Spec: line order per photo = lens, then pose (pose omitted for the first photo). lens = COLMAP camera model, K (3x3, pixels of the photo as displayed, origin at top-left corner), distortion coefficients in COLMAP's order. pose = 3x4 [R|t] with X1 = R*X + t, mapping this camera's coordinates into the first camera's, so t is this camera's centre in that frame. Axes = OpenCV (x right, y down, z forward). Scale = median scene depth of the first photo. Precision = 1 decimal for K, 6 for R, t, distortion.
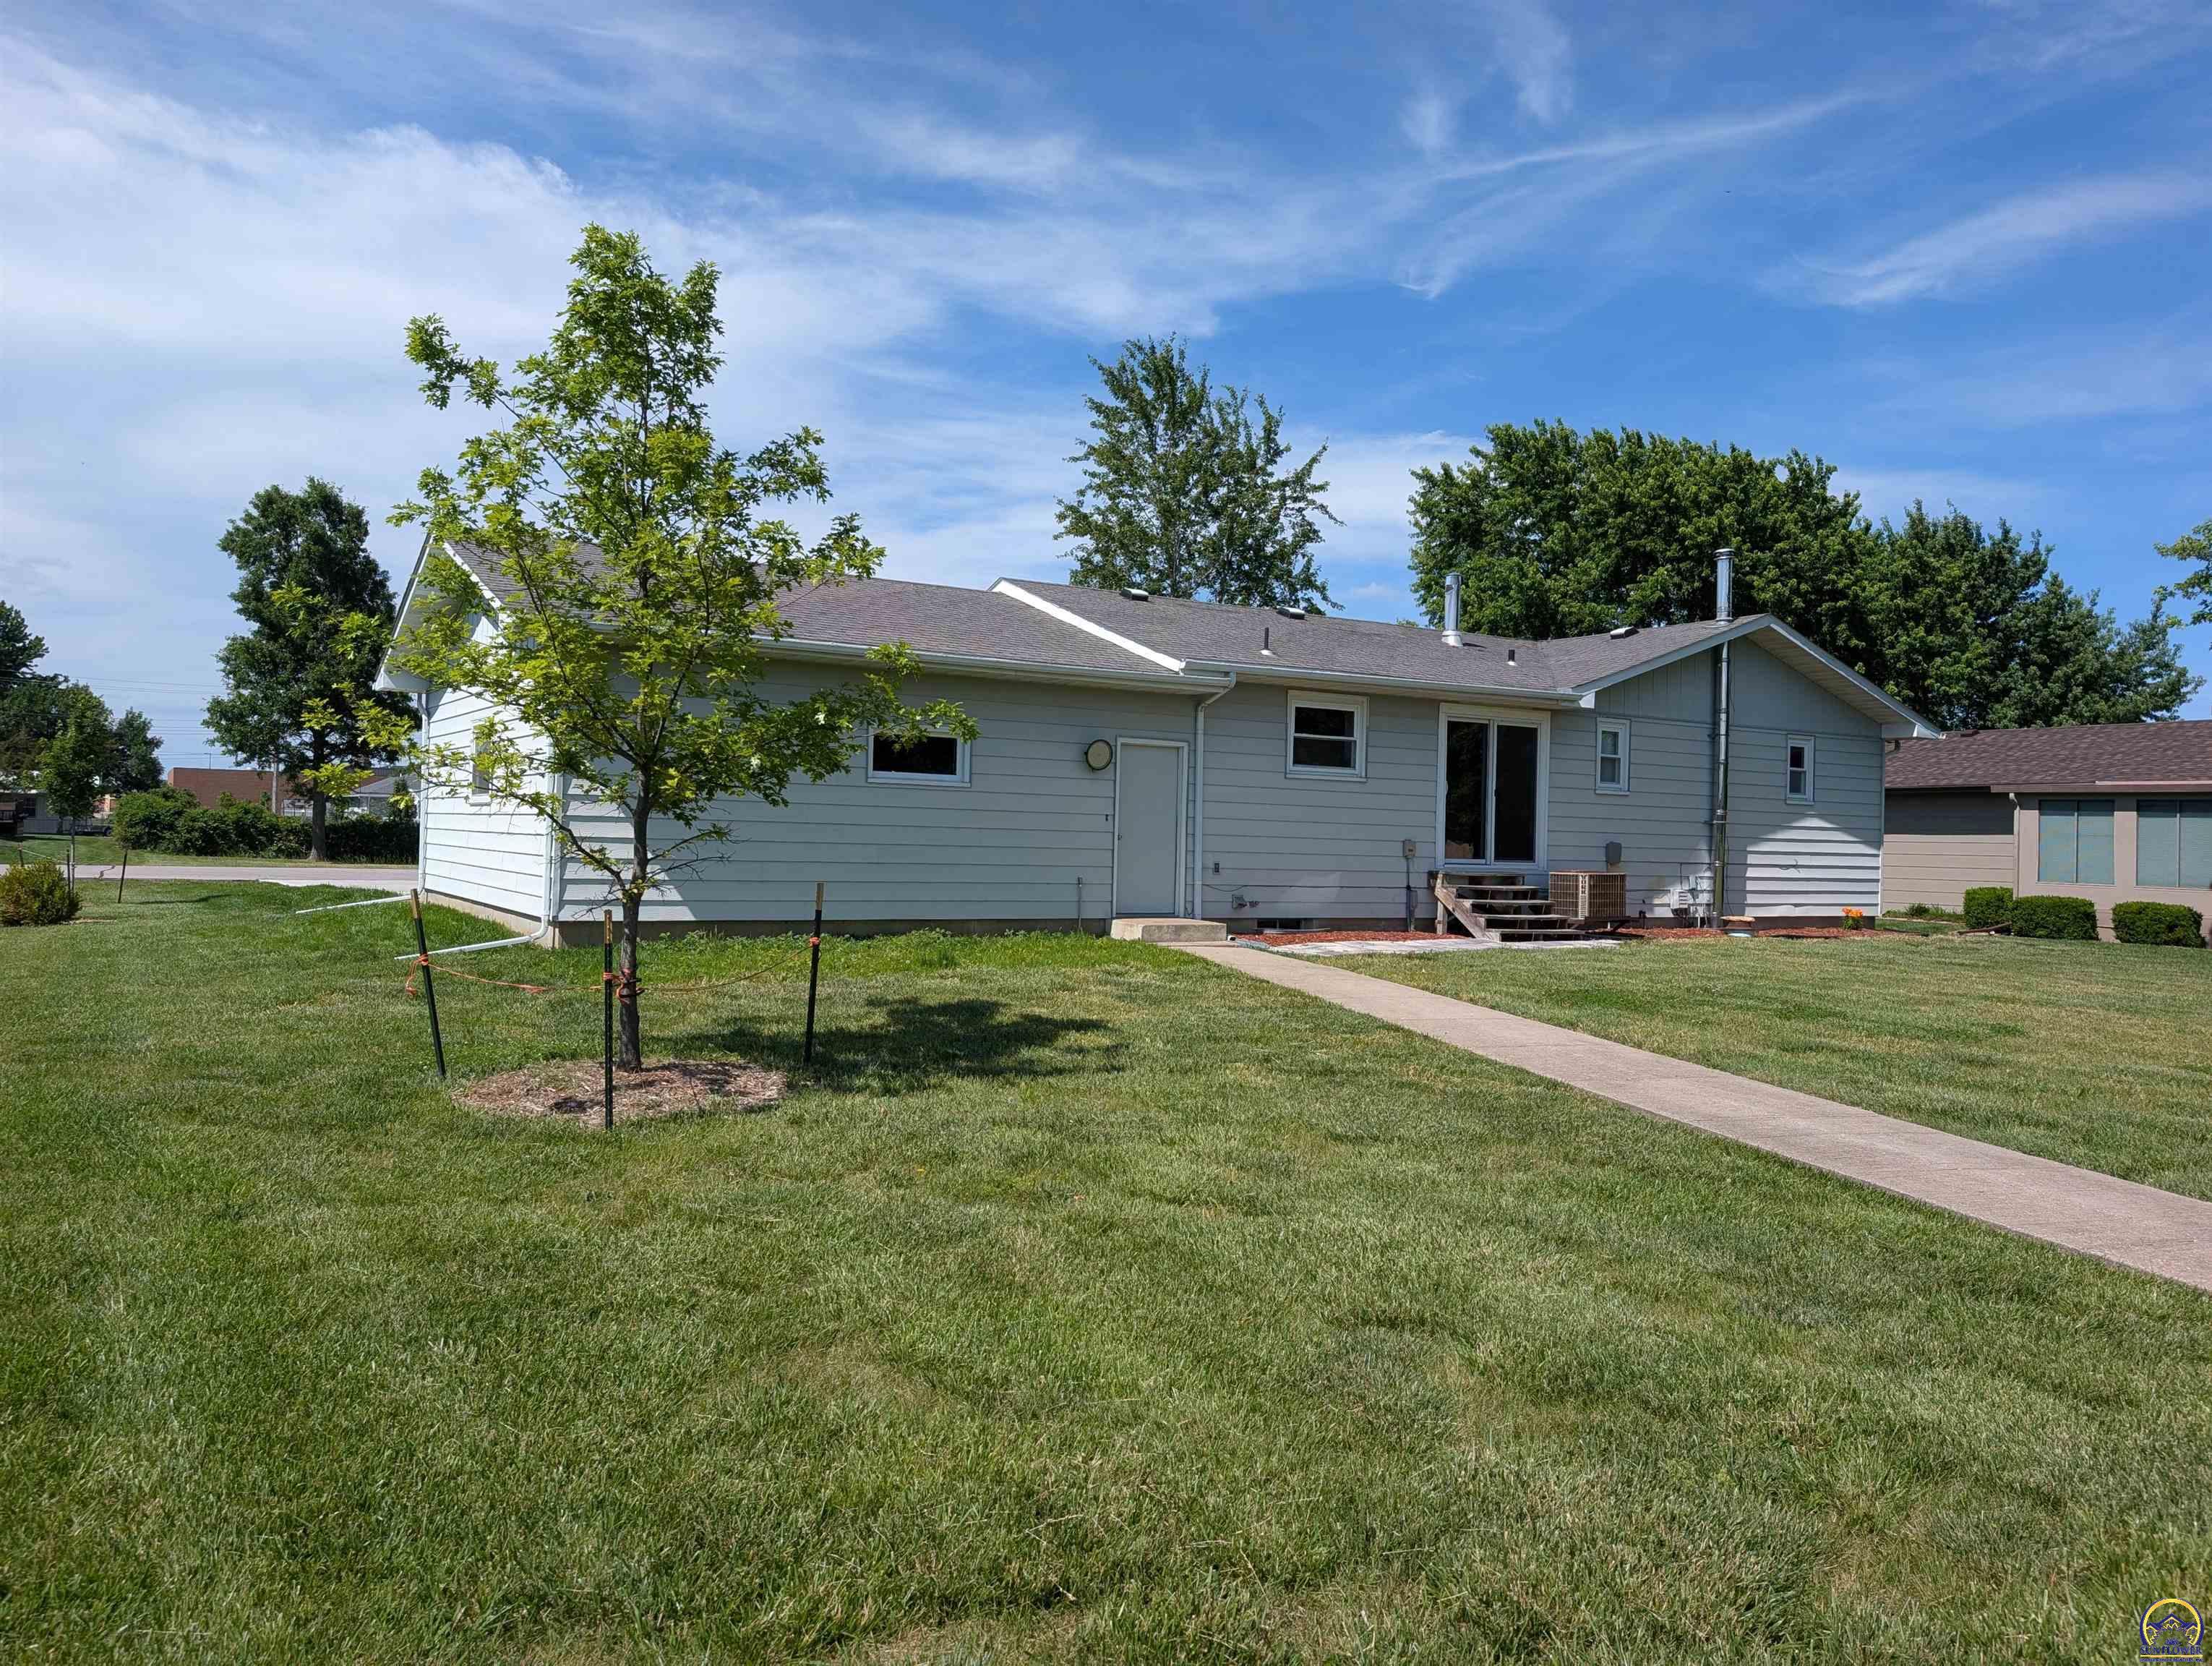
lens RADIAL K [[1543.2, 0, 1079.2], [0, 1543.2, 832.3], [0, 0, 1]] dist [0.042367, -0.024273]
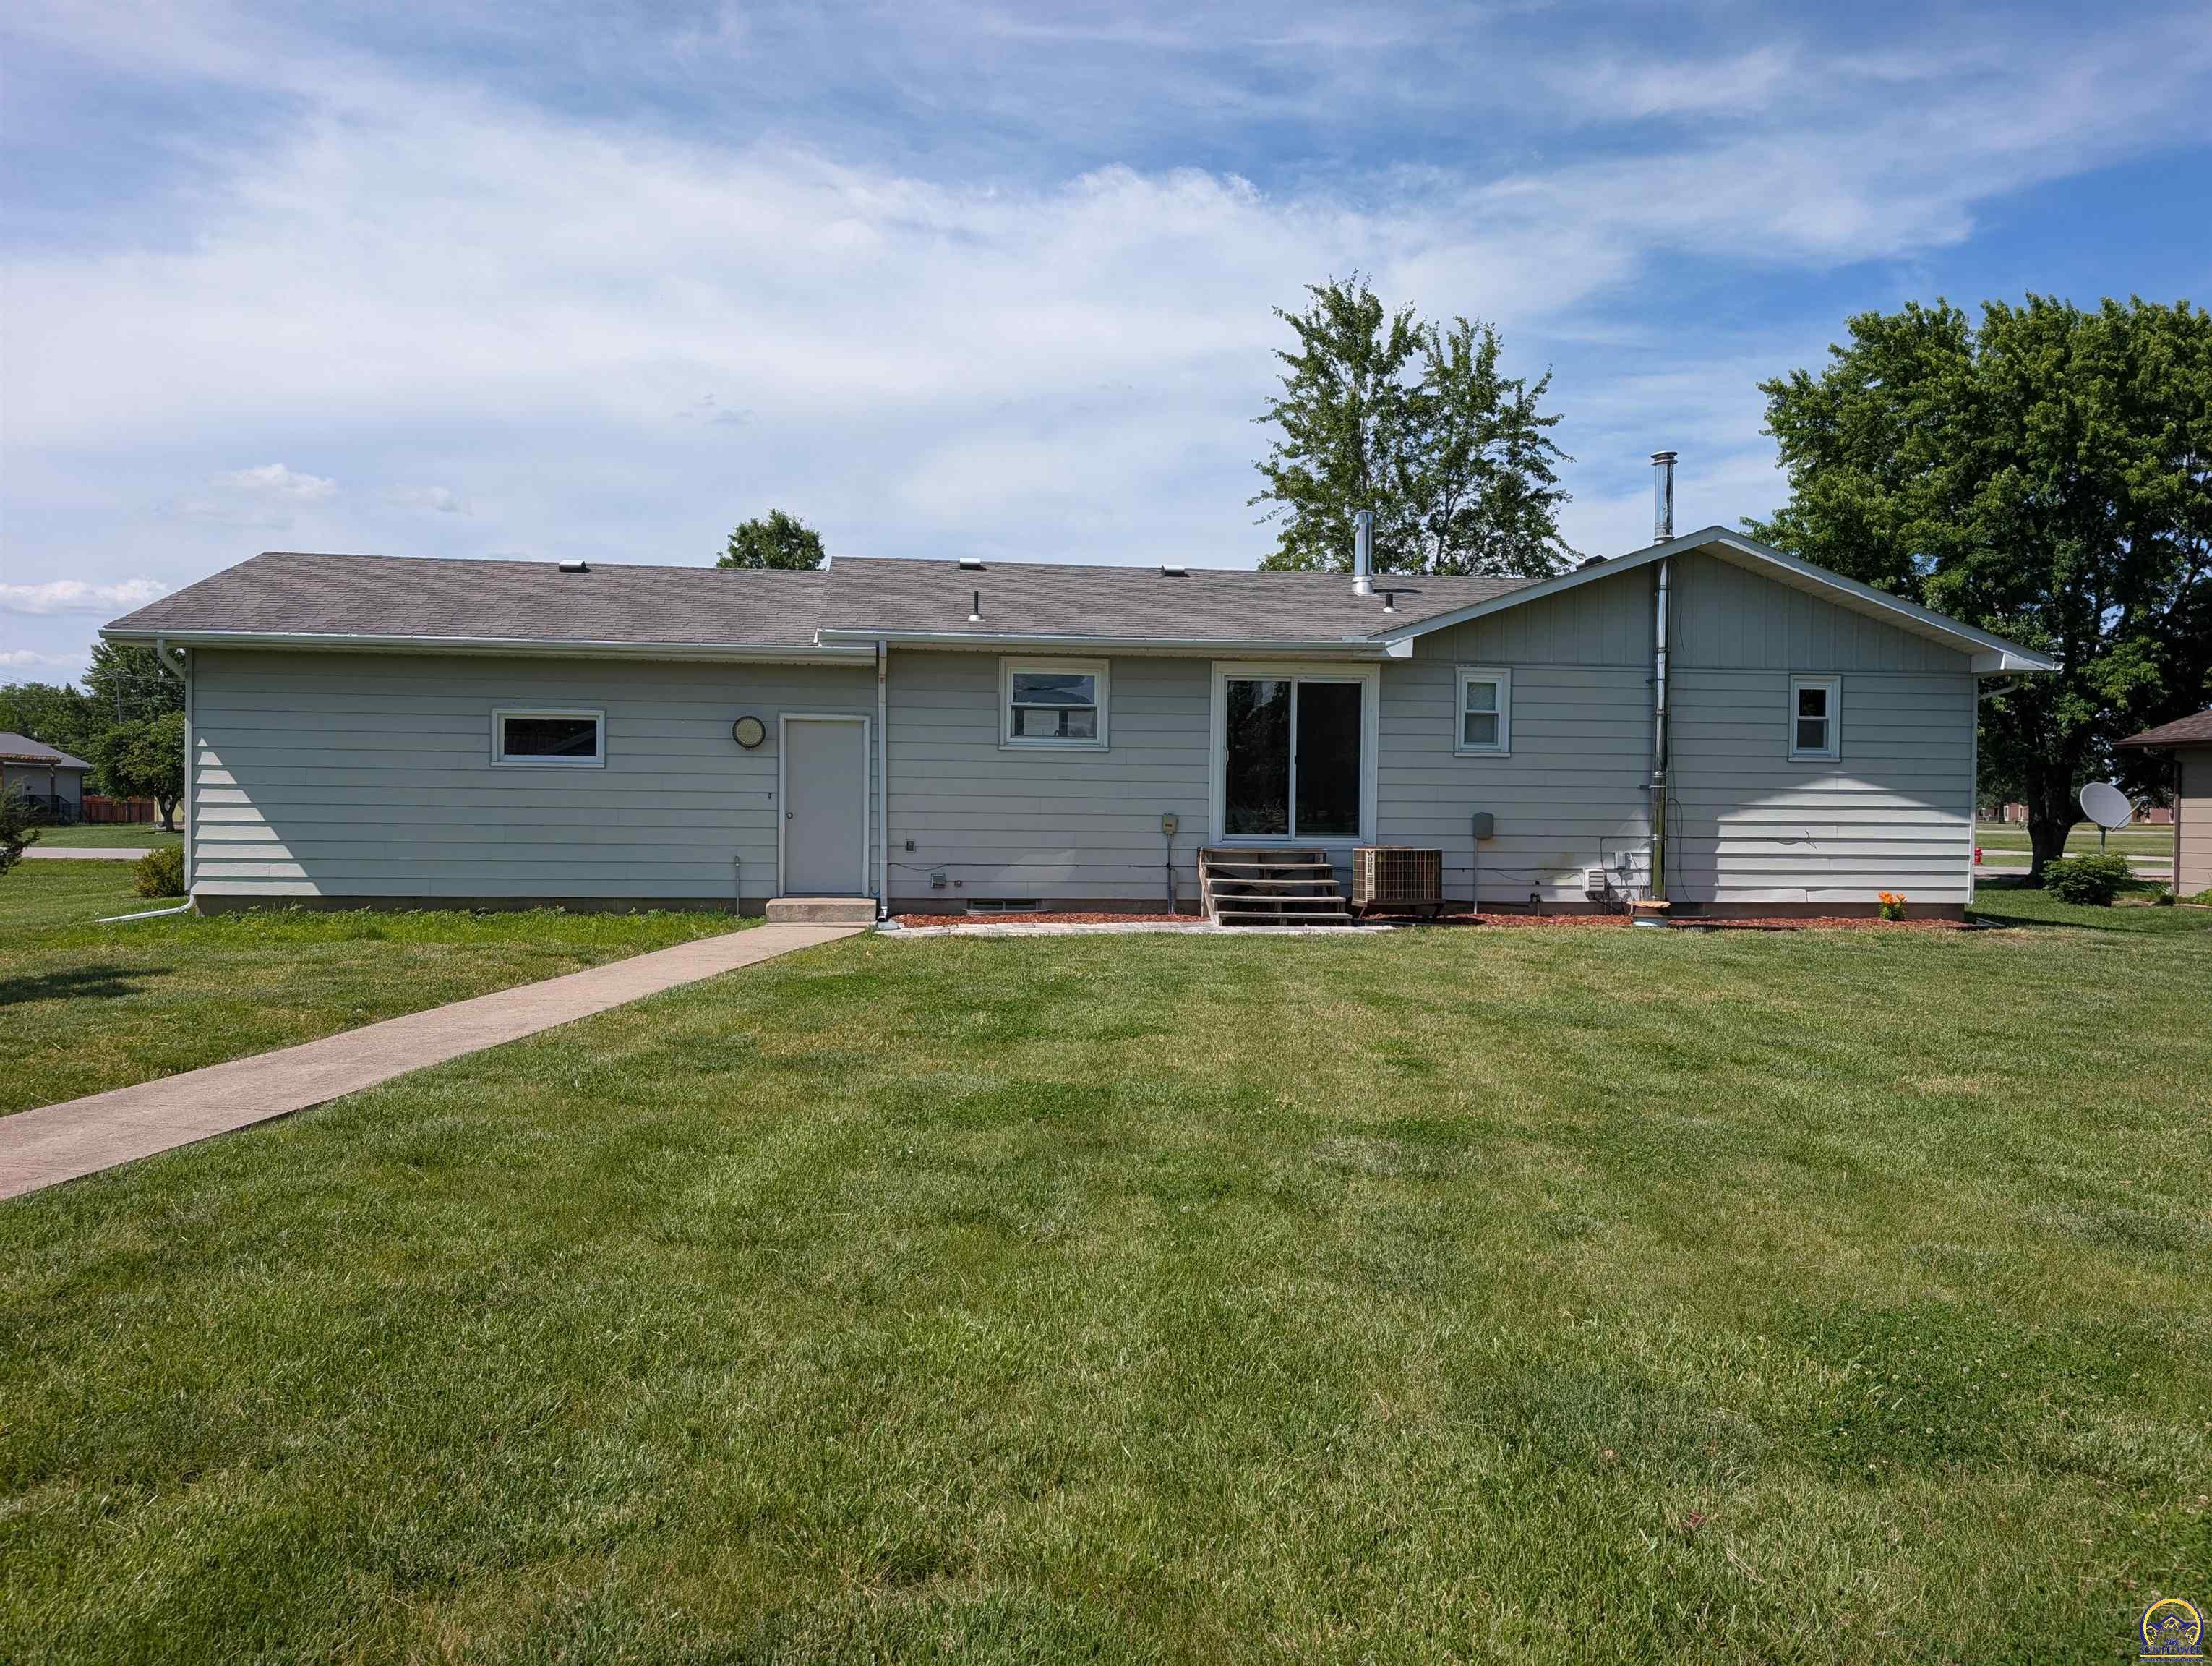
lens RADIAL K [[1543.2, 0, 1079.2], [0, 1543.2, 832.3], [0, 0, 1]] dist [0.042367, -0.024273]
pose [[0.920739, -0.009696, -0.390058, 0.466367], [0.013806, 0.999875, 0.007735, 0.007363], [0.389934, -0.012507, 0.920758, 0.131257]]
